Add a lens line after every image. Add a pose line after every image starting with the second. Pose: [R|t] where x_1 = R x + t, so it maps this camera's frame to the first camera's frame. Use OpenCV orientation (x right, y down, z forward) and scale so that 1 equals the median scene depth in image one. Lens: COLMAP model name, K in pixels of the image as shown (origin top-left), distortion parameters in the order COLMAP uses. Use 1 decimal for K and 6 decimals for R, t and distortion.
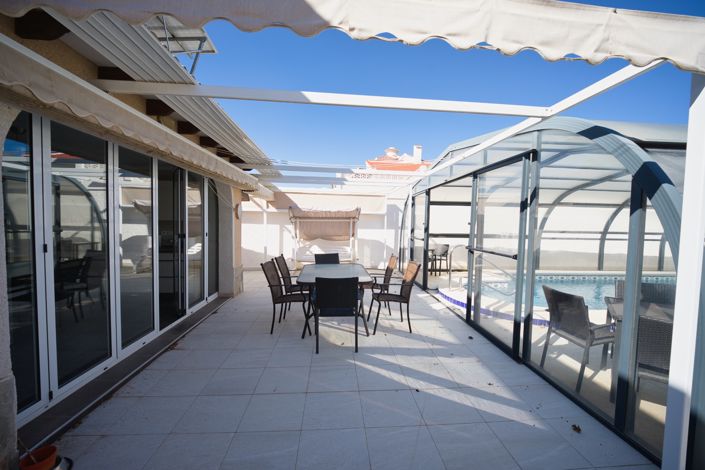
lens RADIAL K [[291.2, 0, 350.5], [0, 291.2, 239.6], [0, 0, 1]] dist [0.001103, -0.006681]
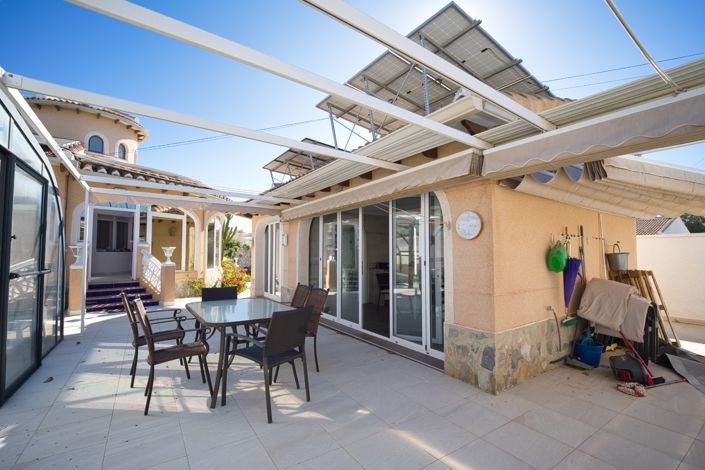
lens RADIAL K [[291.2, 0, 350.5], [0, 291.2, 239.6], [0, 0, 1]] dist [0.001103, -0.006681]
pose [[-0.846050, -0.043797, -0.531301, 0.149329], [-0.048128, 0.998825, -0.005697, -0.099373], [0.530926, 0.020751, -0.847164, 2.201454]]
